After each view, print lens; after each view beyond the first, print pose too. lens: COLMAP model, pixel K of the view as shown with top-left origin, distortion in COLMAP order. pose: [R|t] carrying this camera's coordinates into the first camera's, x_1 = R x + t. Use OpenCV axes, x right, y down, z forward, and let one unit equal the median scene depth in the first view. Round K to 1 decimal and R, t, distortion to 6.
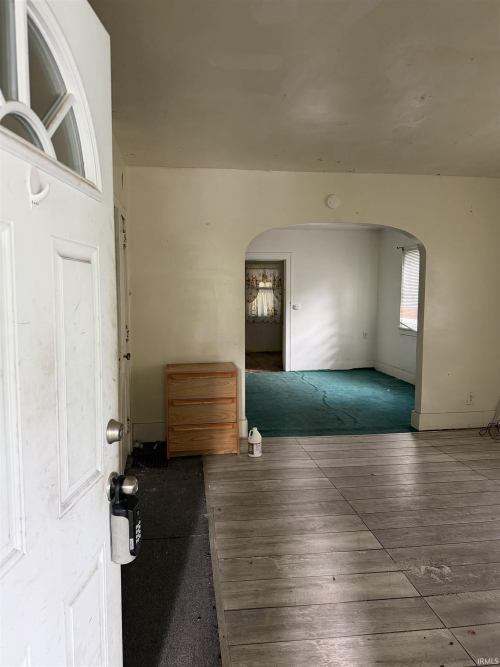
lens RADIAL K [[467.5, 0, 249.1], [0, 467.5, 339.5], [0, 0, 1]] dist [0.043051, -0.001131]
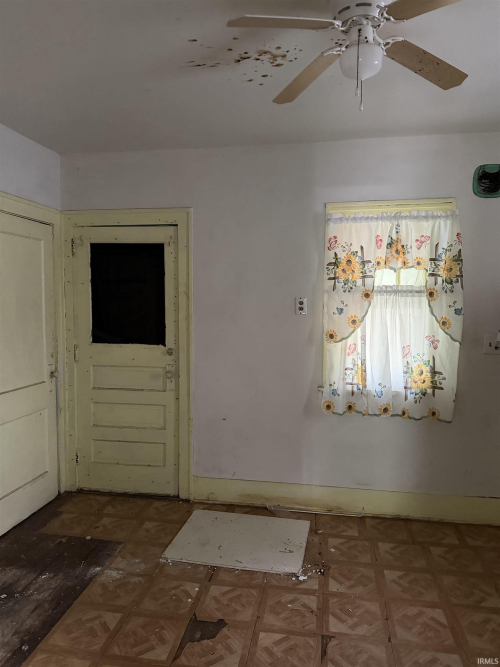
lens RADIAL K [[467.5, 0, 247.1], [0, 467.5, 330.1], [0, 0, 1]] dist [0.043051, -0.001131]
pose [[0.947361, 0.026229, -0.319092, 0.049916], [-0.038523, 0.998736, -0.032279, -0.094603], [0.317842, 0.042872, 0.947174, 0.907698]]
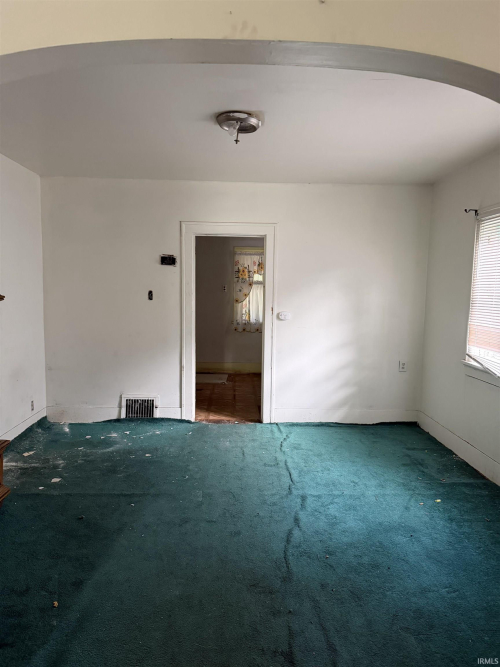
lens RADIAL K [[467.5, 0, 248.7], [0, 467.5, 328.4], [0, 0, 1]] dist [0.043051, -0.001131]
pose [[0.992691, 0.029660, -0.116984, 0.123947], [-0.030481, 0.999522, -0.005230, -0.048157], [0.116773, 0.008757, 0.993120, 0.394475]]
